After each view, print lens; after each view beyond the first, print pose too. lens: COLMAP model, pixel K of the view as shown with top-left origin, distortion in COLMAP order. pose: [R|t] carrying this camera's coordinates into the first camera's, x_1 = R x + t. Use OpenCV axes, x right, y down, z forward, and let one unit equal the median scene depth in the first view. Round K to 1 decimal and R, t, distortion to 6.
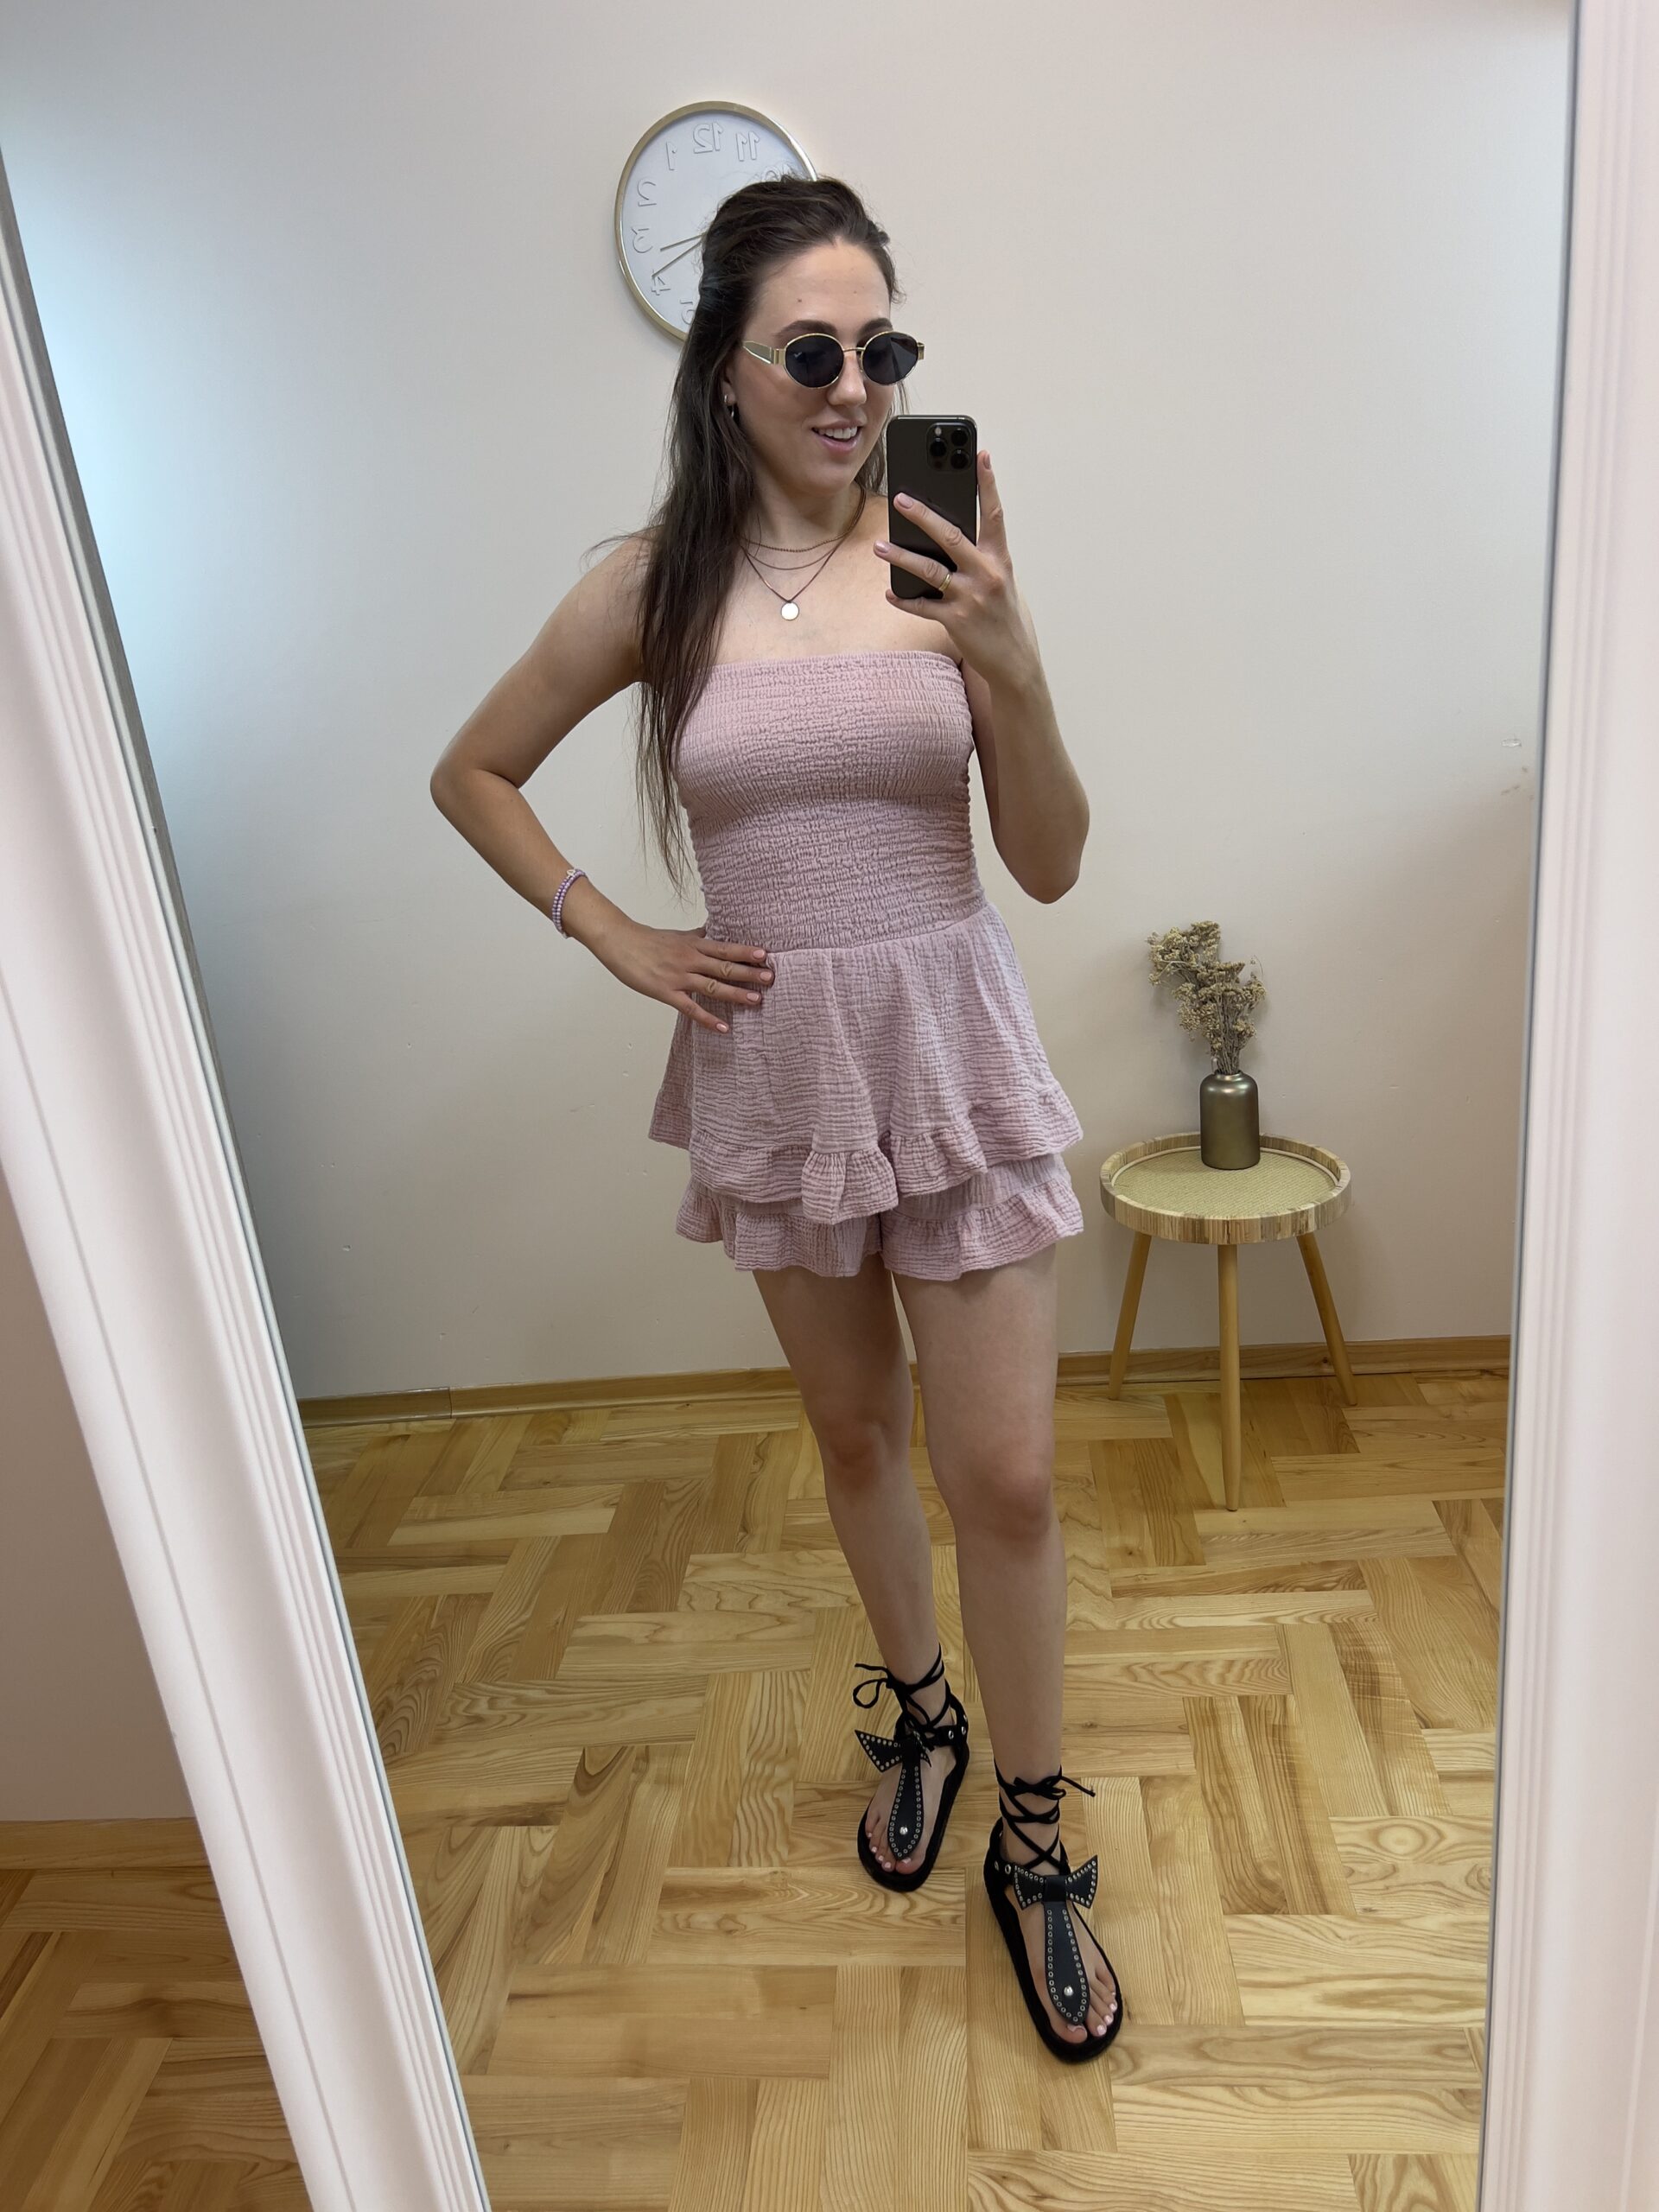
lens RADIAL K [[1701.5, 0, 861.0], [0, 1701.5, 1034.1], [0, 0, 1]] dist [-0.008404, -0.017998]
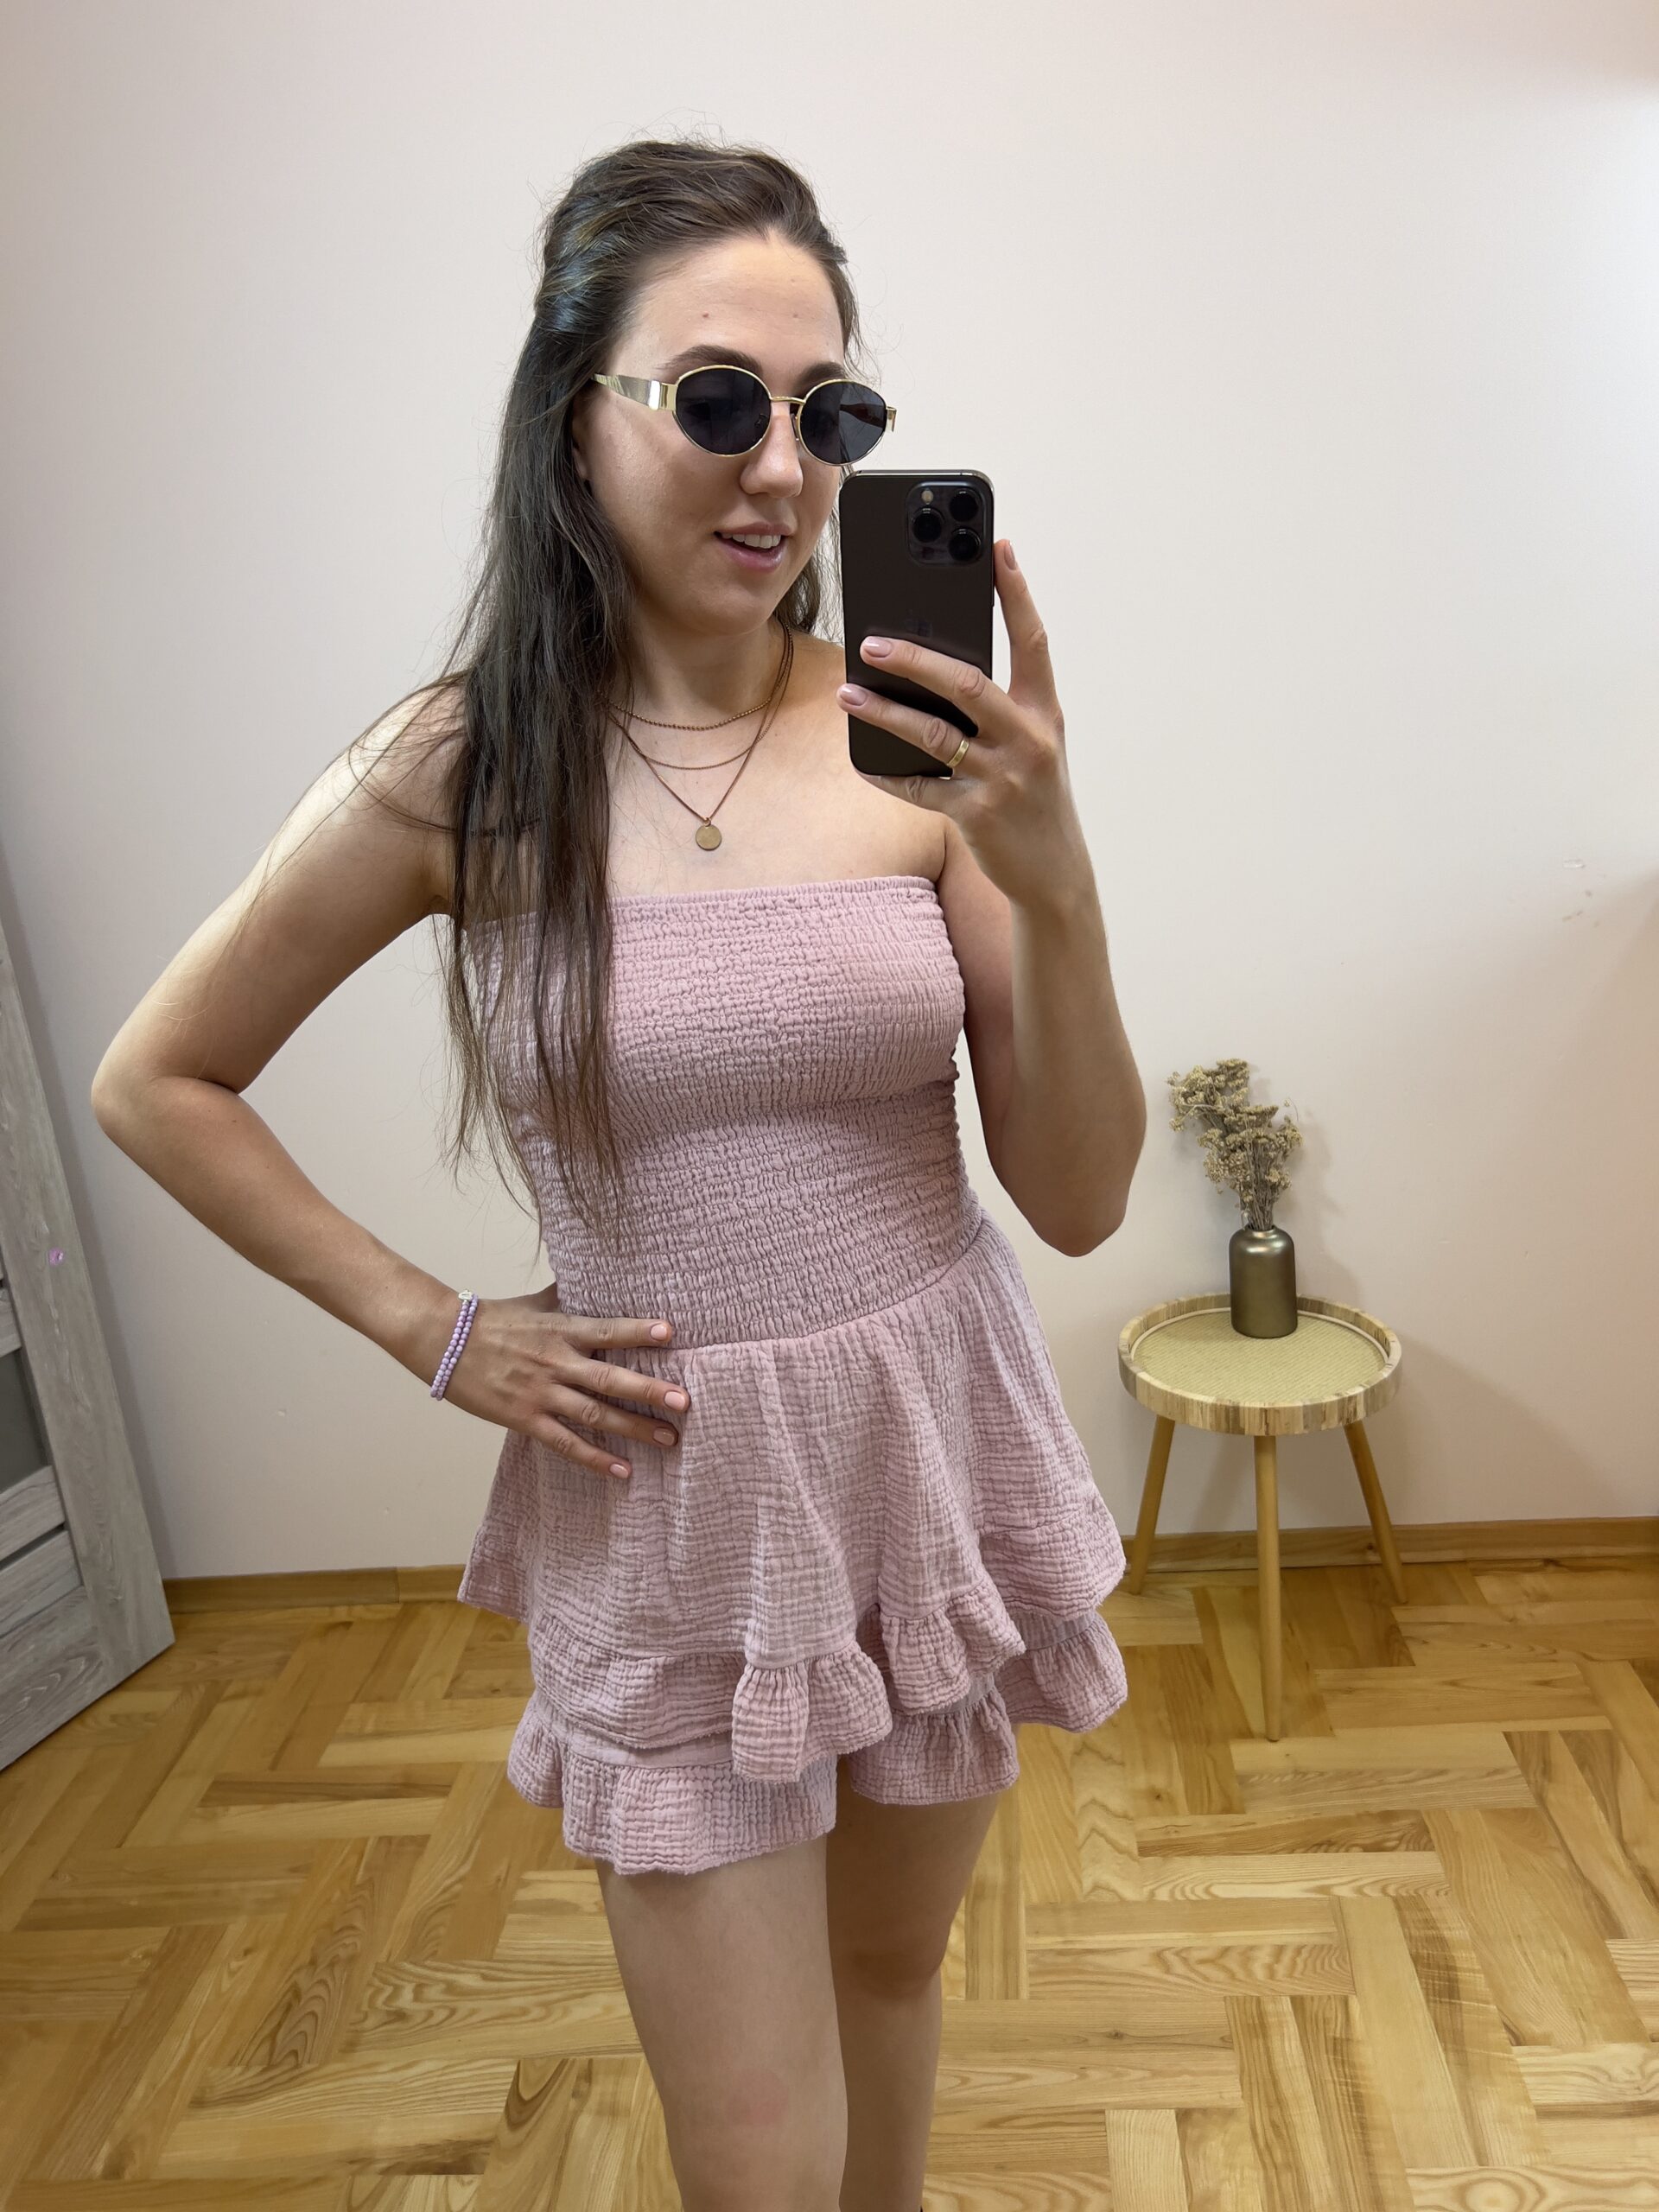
lens RADIAL K [[1701.5, 0, 840.1], [0, 1701.5, 1031.0], [0, 0, 1]] dist [-0.008404, -0.017998]
pose [[0.999932, 0.000285, -0.011701, 0.007664], [-0.000830, 0.998912, -0.046637, -0.051553], [0.011675, 0.046643, 0.998843, 0.134851]]
